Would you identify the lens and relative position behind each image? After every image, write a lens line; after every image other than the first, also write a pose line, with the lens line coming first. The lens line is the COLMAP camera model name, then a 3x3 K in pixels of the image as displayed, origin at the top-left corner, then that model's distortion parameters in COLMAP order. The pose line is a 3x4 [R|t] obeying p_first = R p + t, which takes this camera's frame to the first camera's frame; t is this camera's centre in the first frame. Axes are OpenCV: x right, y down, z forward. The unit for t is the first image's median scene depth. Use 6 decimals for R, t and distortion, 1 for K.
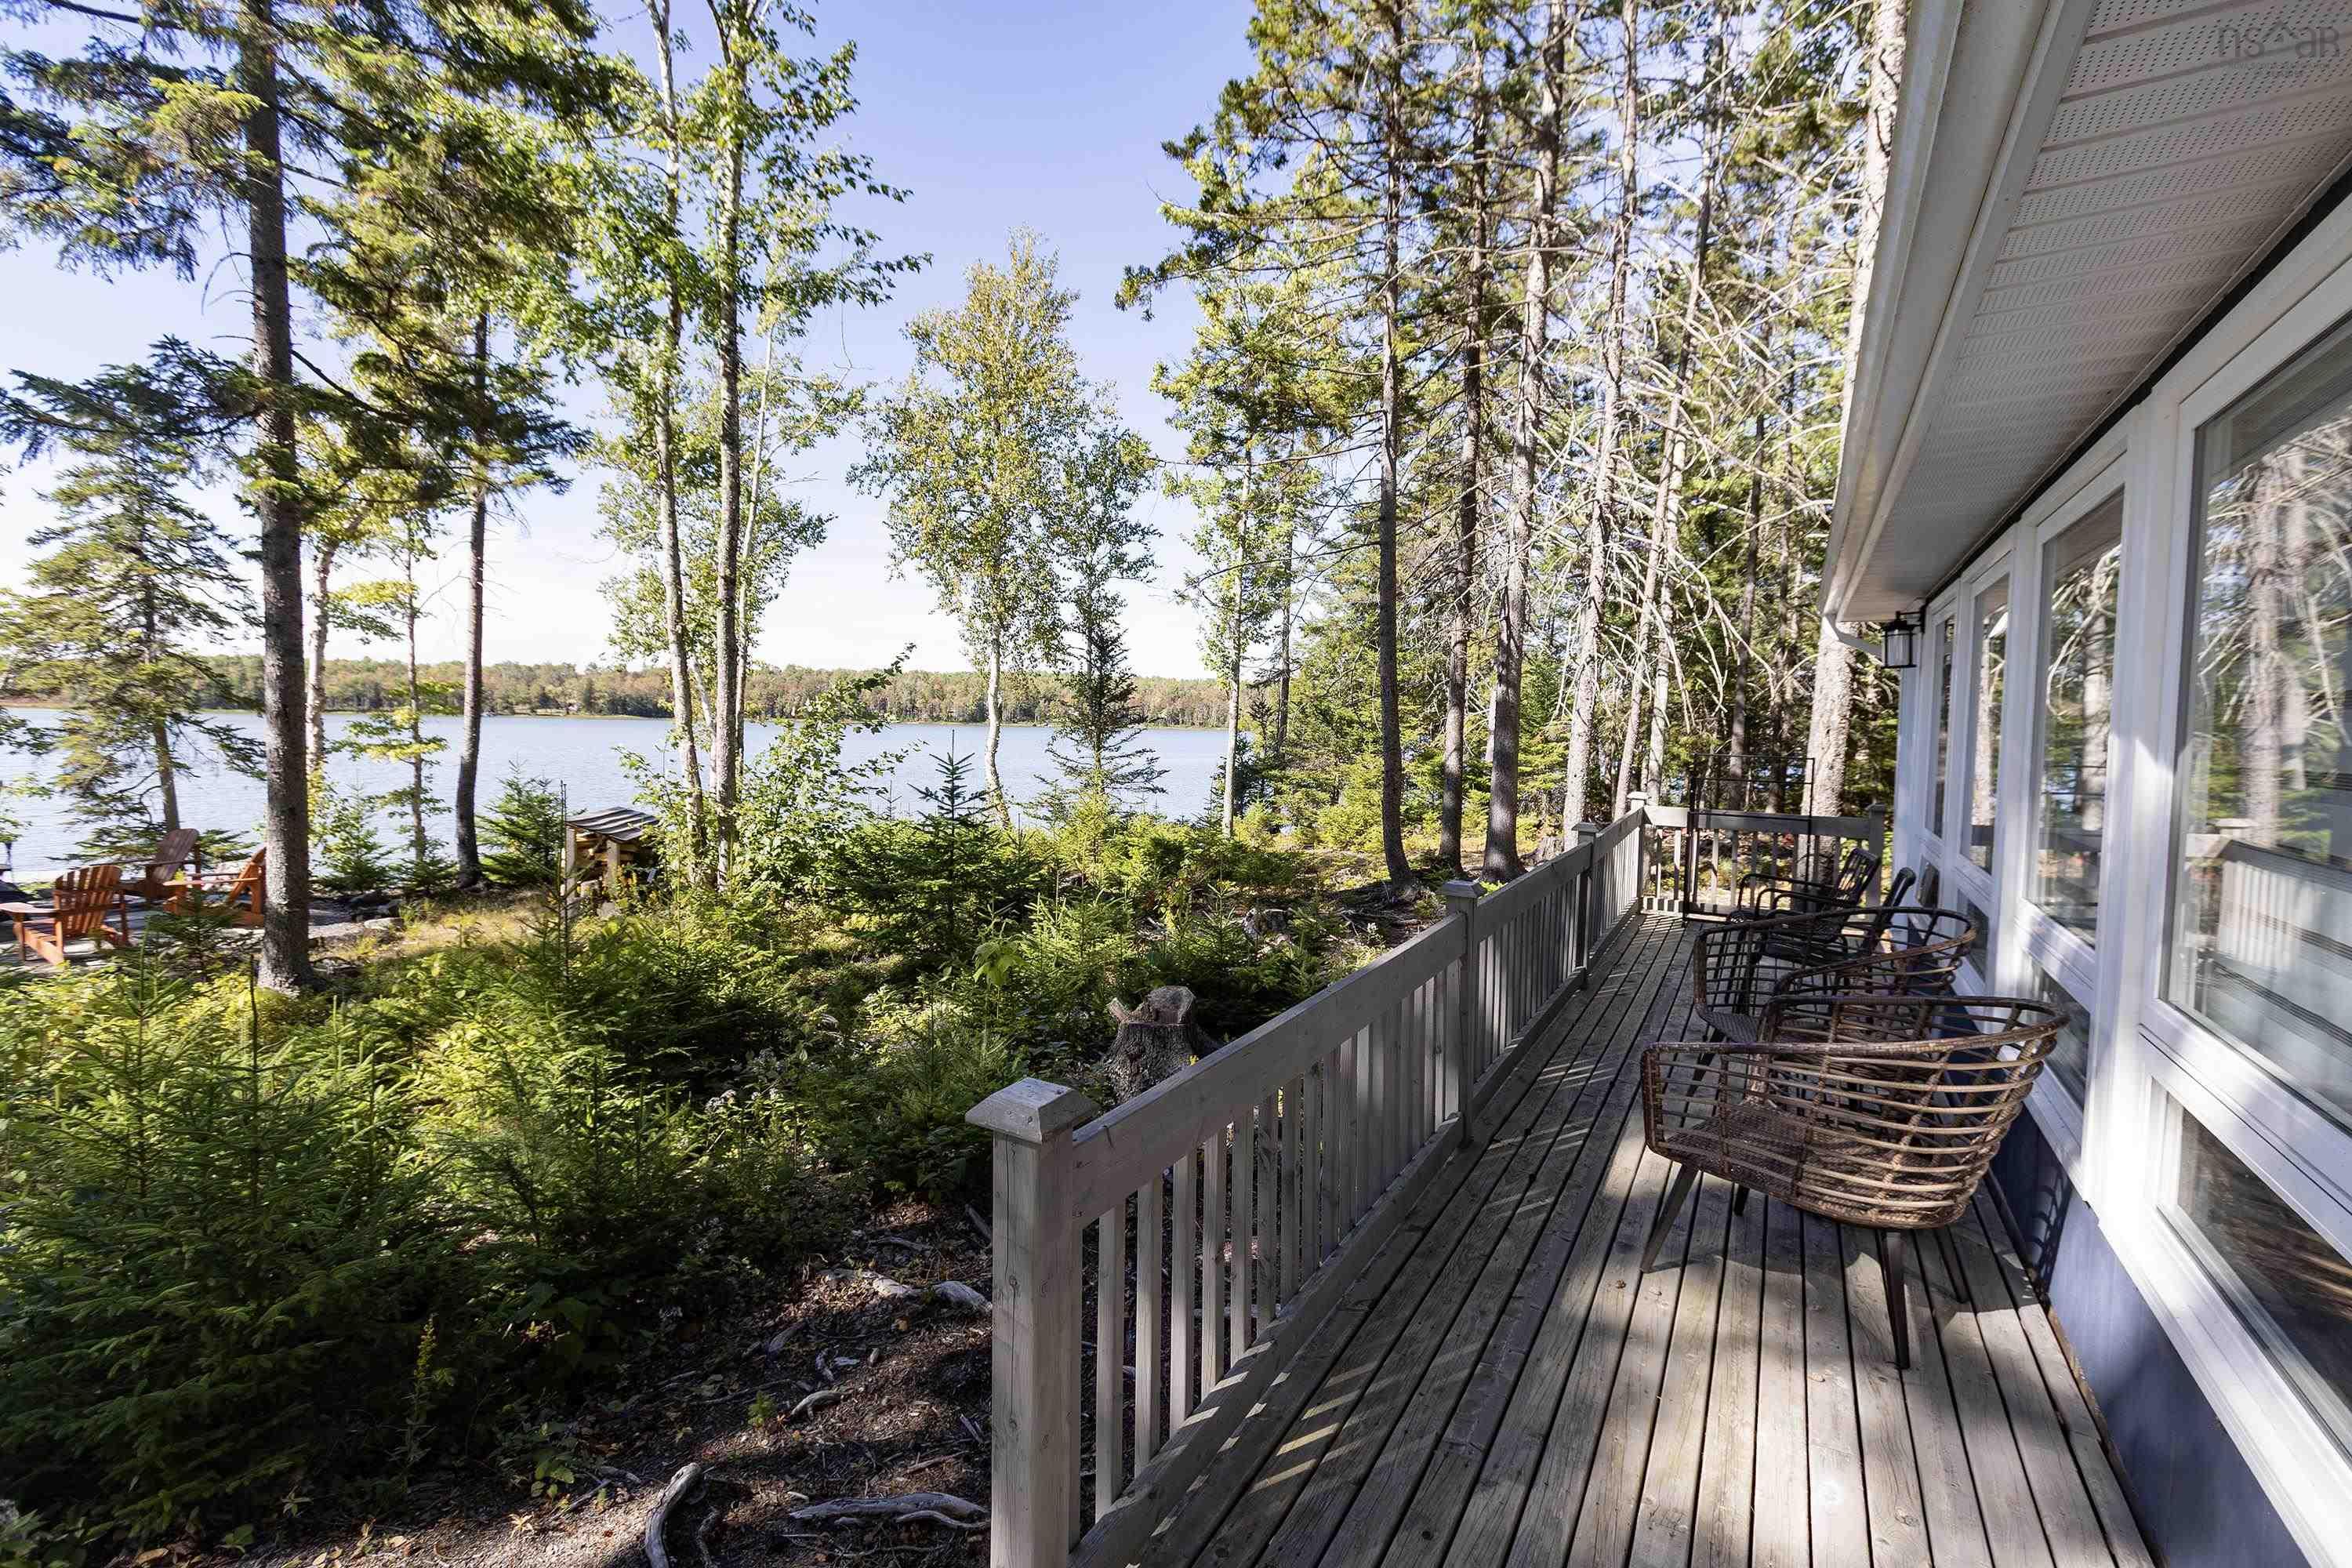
lens RADIAL K [[1047.6, 0, 1176.0], [0, 1047.6, 784.0], [0, 0, 1]] dist [-0.000365, -0.000162]
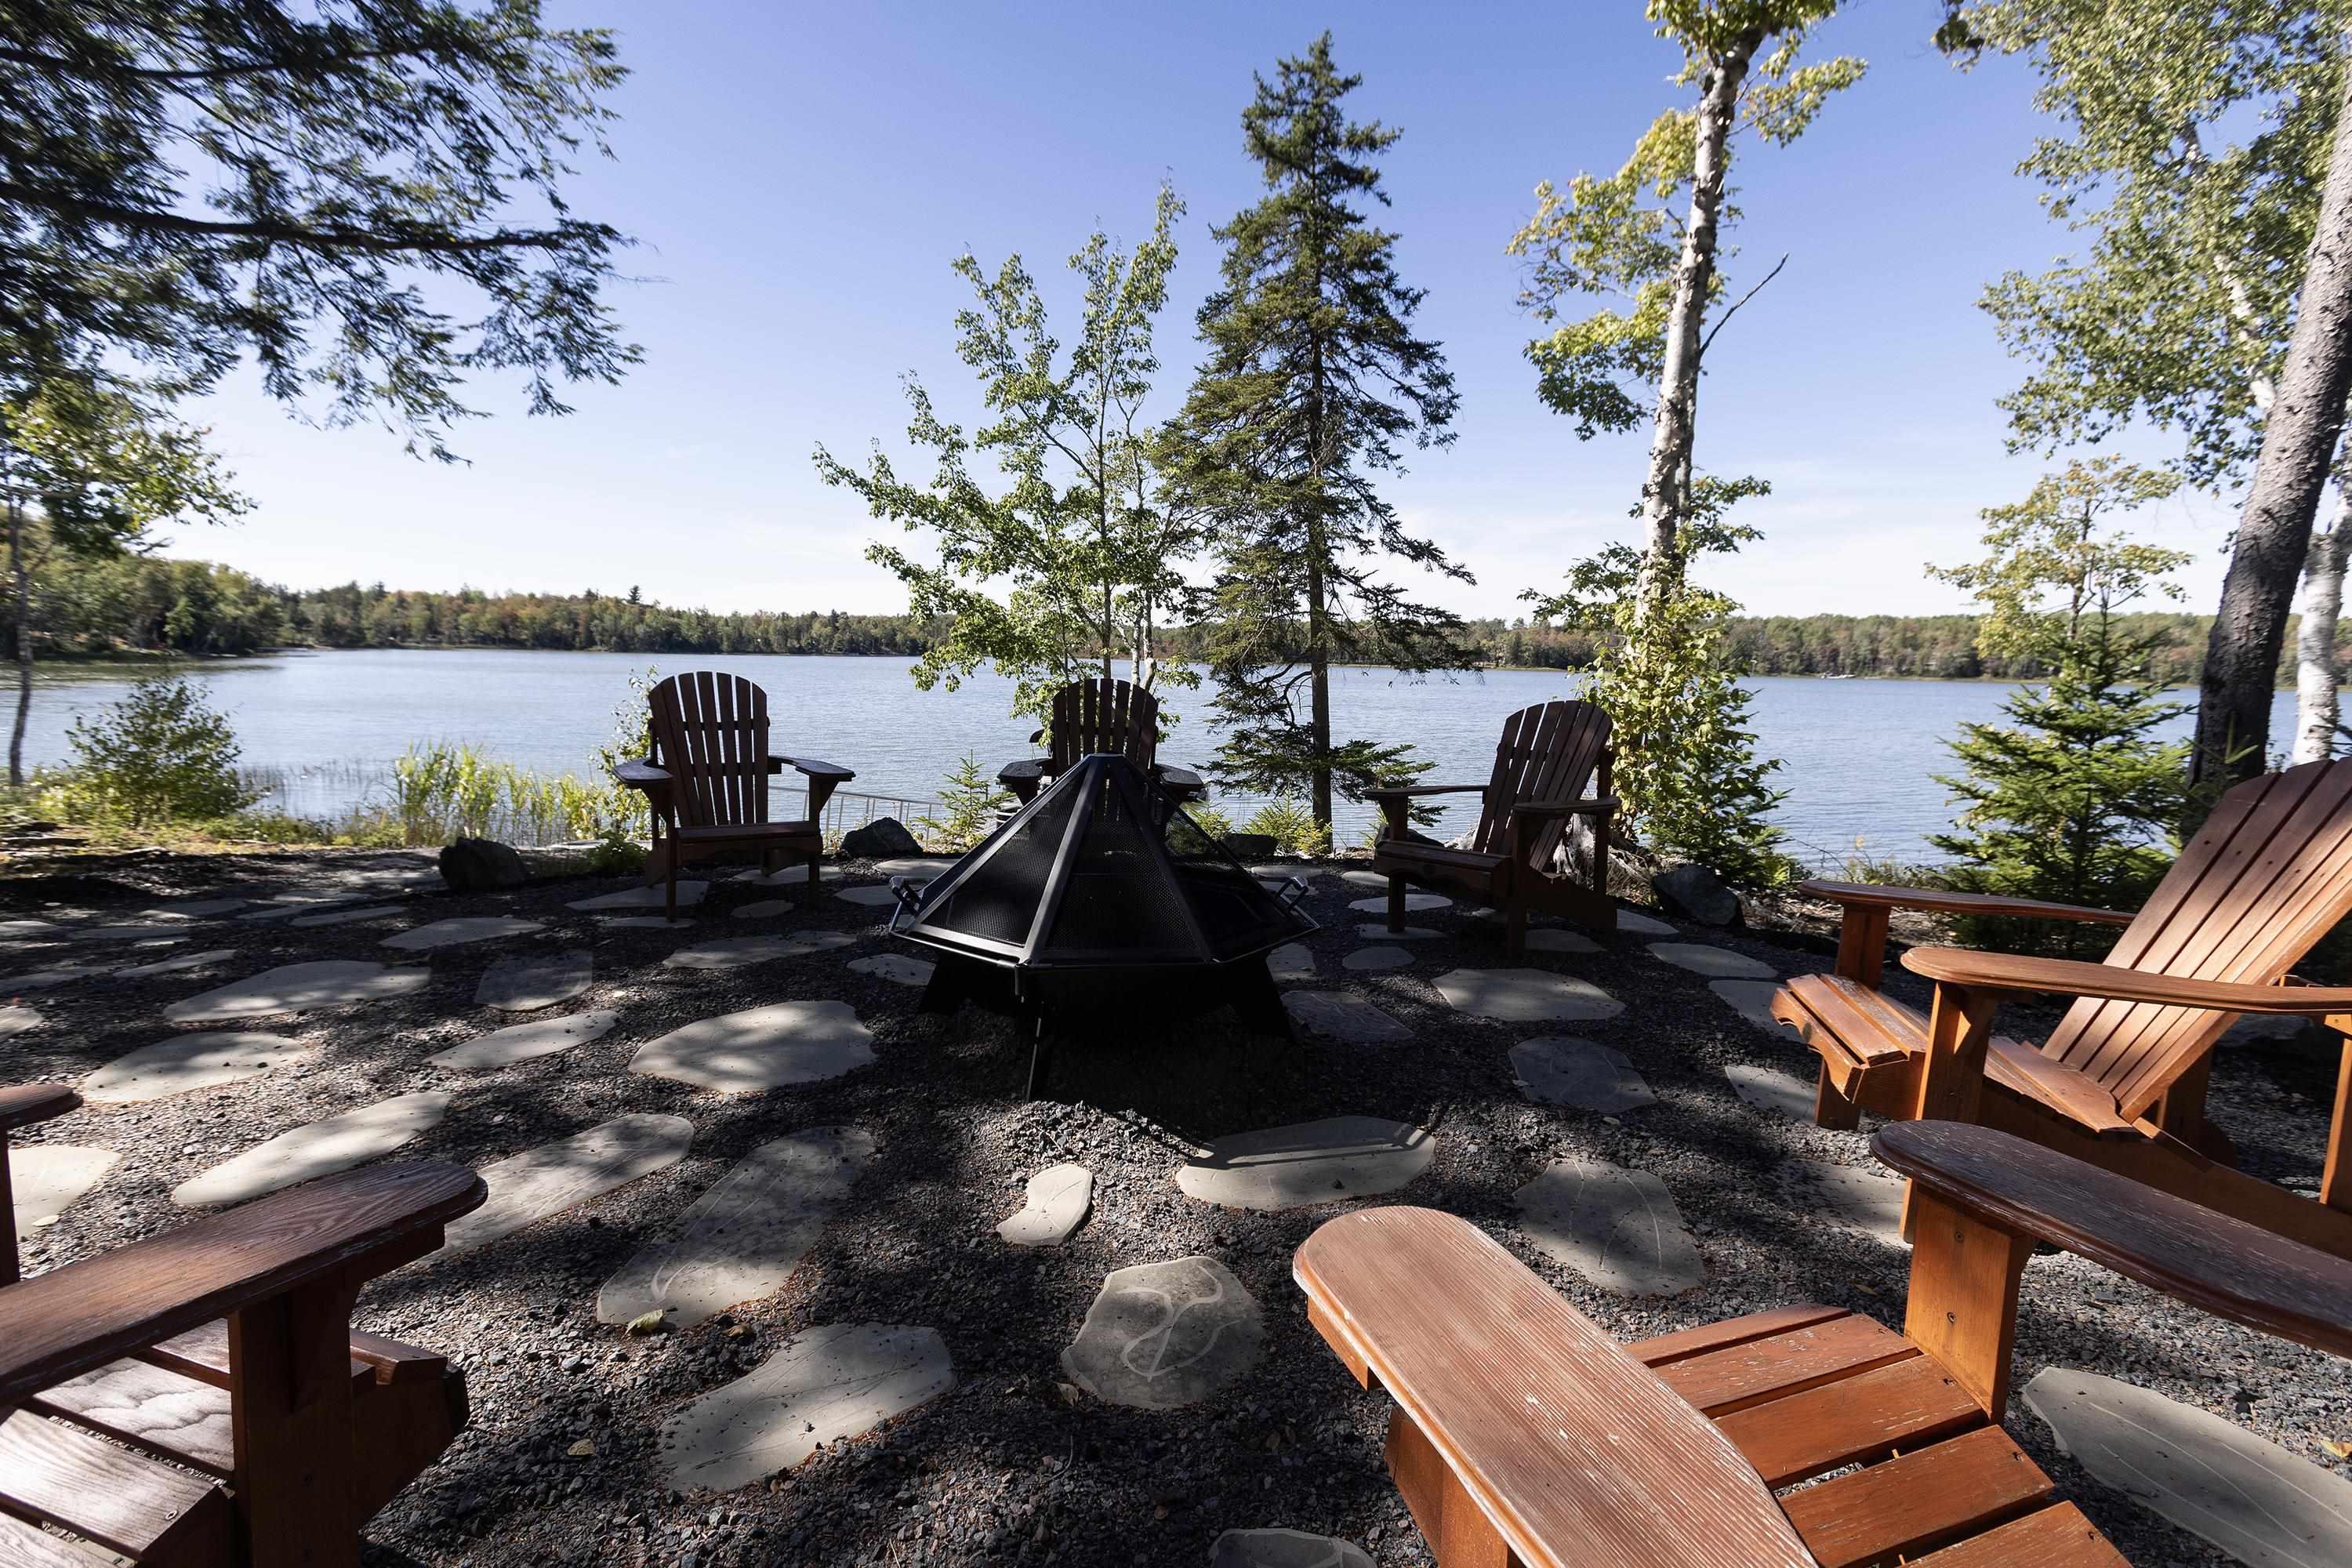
lens RADIAL K [[1080.0, 0, 1185.8], [0, 1080.0, 761.2], [0, 0, 1]] dist [0.000446, -0.000196]
pose [[0.694275, 0.066069, -0.716671, -0.507325], [-0.051914, 0.997781, 0.041693, 0.033940], [0.717835, 0.008259, 0.696164, 0.442277]]
